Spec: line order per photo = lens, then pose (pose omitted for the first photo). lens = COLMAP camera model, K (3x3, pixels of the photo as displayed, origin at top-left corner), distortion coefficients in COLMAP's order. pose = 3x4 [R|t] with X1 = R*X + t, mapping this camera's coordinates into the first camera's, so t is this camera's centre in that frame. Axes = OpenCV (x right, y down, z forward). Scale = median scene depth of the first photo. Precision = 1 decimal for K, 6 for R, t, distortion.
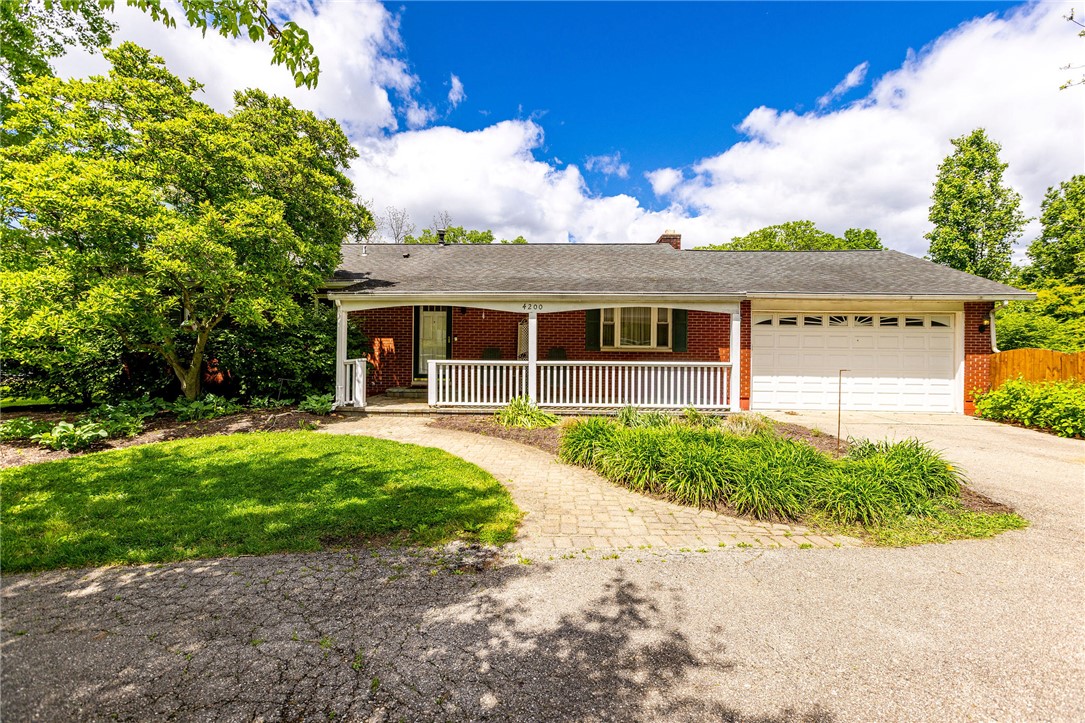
lens RADIAL K [[486.6, 0, 541.8], [0, 486.6, 344.4], [0, 0, 1]] dist [-0.003170, -0.000559]
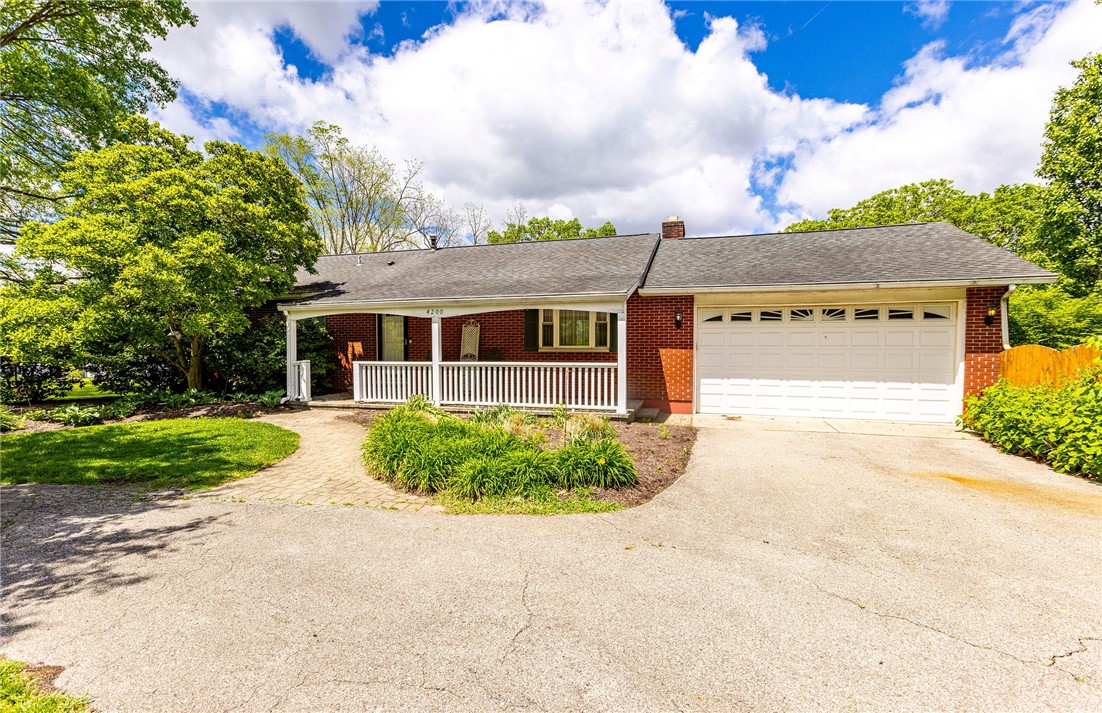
lens RADIAL K [[566.0, 0, 551.0], [0, 566.0, 356.5], [0, 0, 1]] dist [0.001743, 0.000578]
pose [[0.957619, -0.005389, -0.287987, 0.482110], [0.012308, 0.999677, 0.022222, -0.002338], [0.287774, -0.024825, 0.957376, -0.107051]]
